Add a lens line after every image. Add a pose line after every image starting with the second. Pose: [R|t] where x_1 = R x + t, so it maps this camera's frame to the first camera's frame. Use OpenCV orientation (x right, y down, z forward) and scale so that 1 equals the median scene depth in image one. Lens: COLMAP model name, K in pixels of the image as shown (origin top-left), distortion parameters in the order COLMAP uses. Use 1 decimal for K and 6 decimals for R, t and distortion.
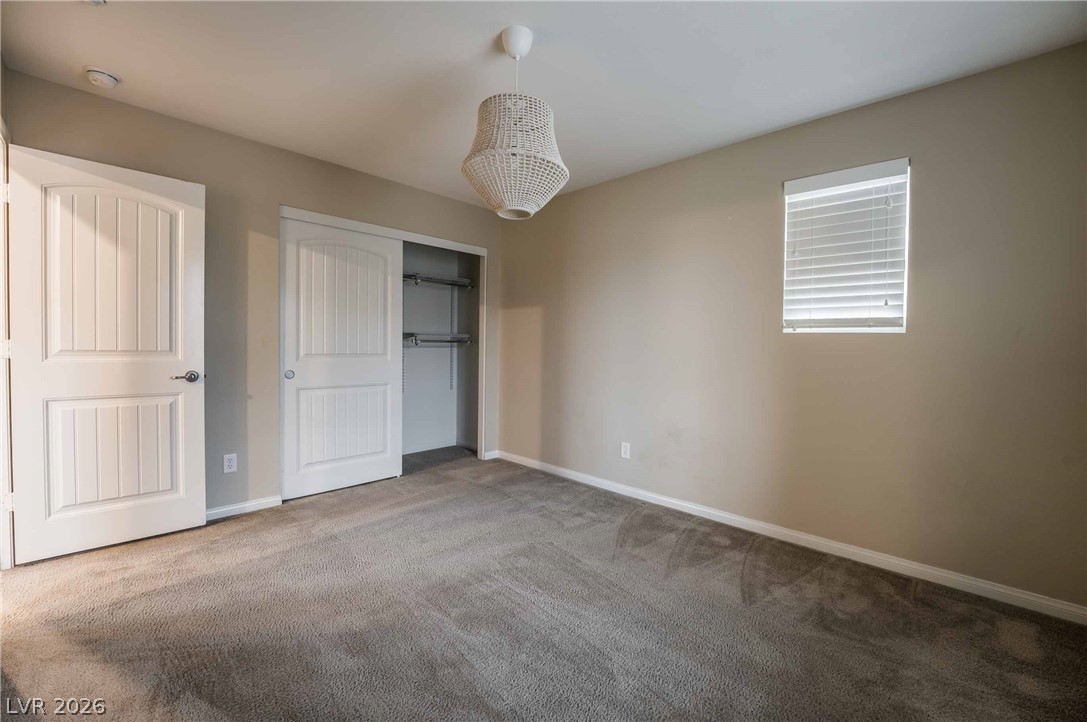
lens RADIAL K [[449.2, 0, 546.7], [0, 449.2, 356.9], [0, 0, 1]] dist [-0.020770, 0.000026]
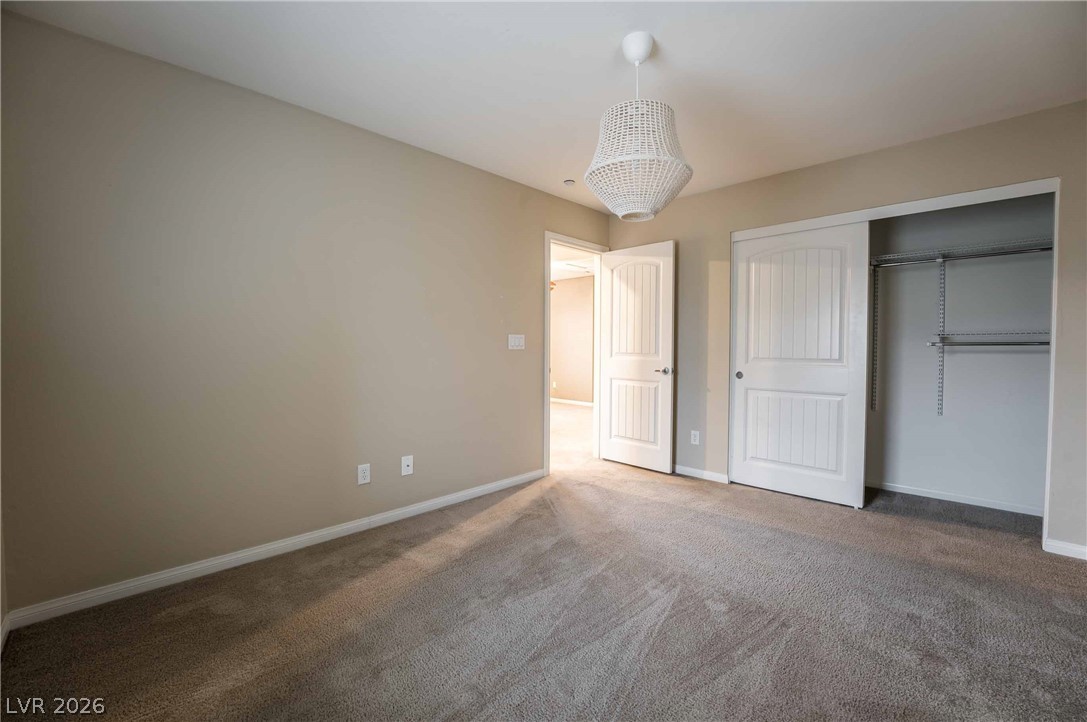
lens RADIAL K [[449.2, 0, 539.9], [0, 449.2, 355.6], [0, 0, 1]] dist [-0.020770, 0.000026]
pose [[-0.024260, 0.008549, -0.999669, 0.652529], [-0.028956, 0.999538, 0.009250, -0.007750], [0.999286, 0.029171, -0.024001, 0.554137]]
